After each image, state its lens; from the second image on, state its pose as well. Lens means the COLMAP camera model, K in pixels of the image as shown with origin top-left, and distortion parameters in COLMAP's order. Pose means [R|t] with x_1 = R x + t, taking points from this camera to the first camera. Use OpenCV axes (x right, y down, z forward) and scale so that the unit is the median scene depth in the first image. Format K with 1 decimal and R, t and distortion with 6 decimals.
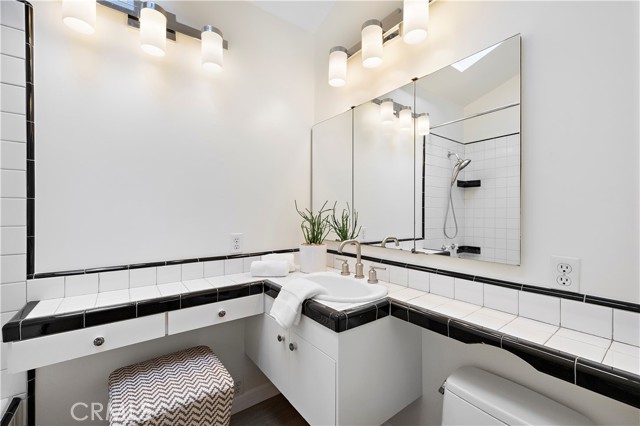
lens RADIAL K [[273.1, 0, 323.0], [0, 273.1, 213.7], [0, 0, 1]] dist [-0.001408, -0.000489]
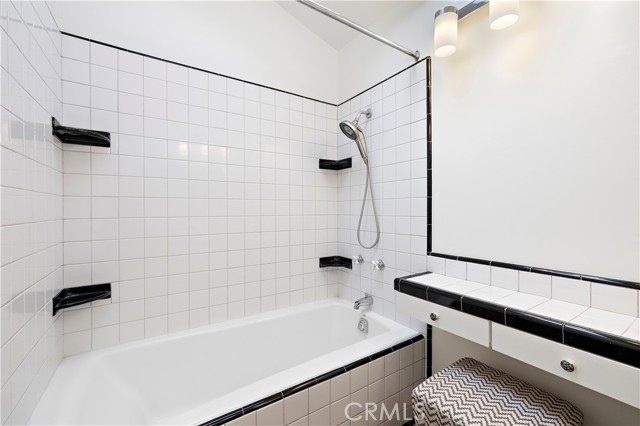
lens RADIAL K [[273.1, 0, 323.1], [0, 273.1, 209.7], [0, 0, 1]] dist [-0.001408, -0.000489]
pose [[-0.069383, 0.005675, -0.997574, 0.350164], [-0.001071, 0.999983, 0.005764, 0.000355], [0.997590, 0.001469, -0.069375, 0.556685]]
